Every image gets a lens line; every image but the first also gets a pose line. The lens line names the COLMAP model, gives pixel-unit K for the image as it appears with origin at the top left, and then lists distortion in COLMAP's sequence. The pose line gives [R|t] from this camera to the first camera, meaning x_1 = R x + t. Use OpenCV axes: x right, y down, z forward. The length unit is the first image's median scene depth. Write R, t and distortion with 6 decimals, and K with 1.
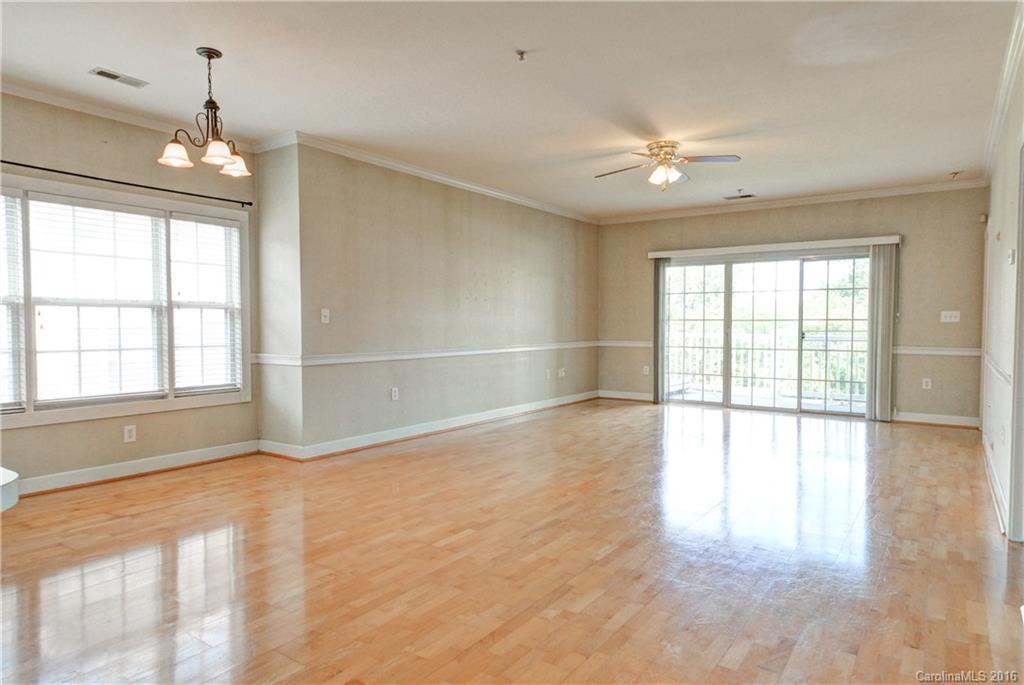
lens RADIAL K [[619.4, 0, 510.8], [0, 619.4, 344.6], [0, 0, 1]] dist [0.012920, 0.002472]
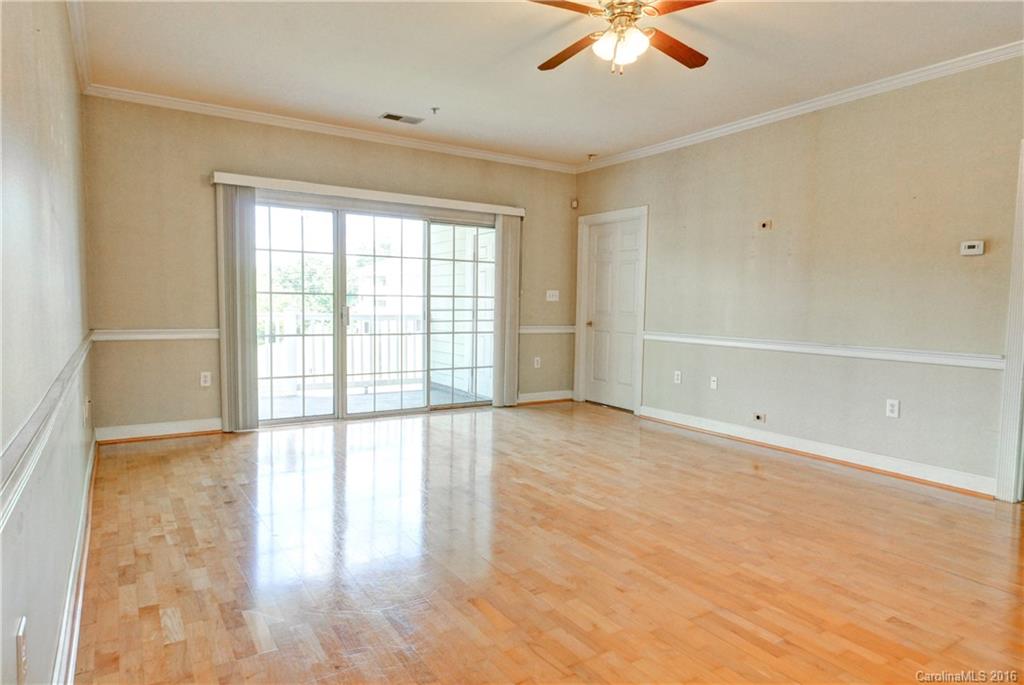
lens RADIAL K [[619.4, 0, 510.8], [0, 619.4, 344.6], [0, 0, 1]] dist [0.012920, 0.002472]
pose [[0.378513, -0.067833, 0.923107, -0.247430], [0.010428, 0.997560, 0.069028, -0.032997], [-0.925537, -0.016502, 0.378297, 0.630393]]
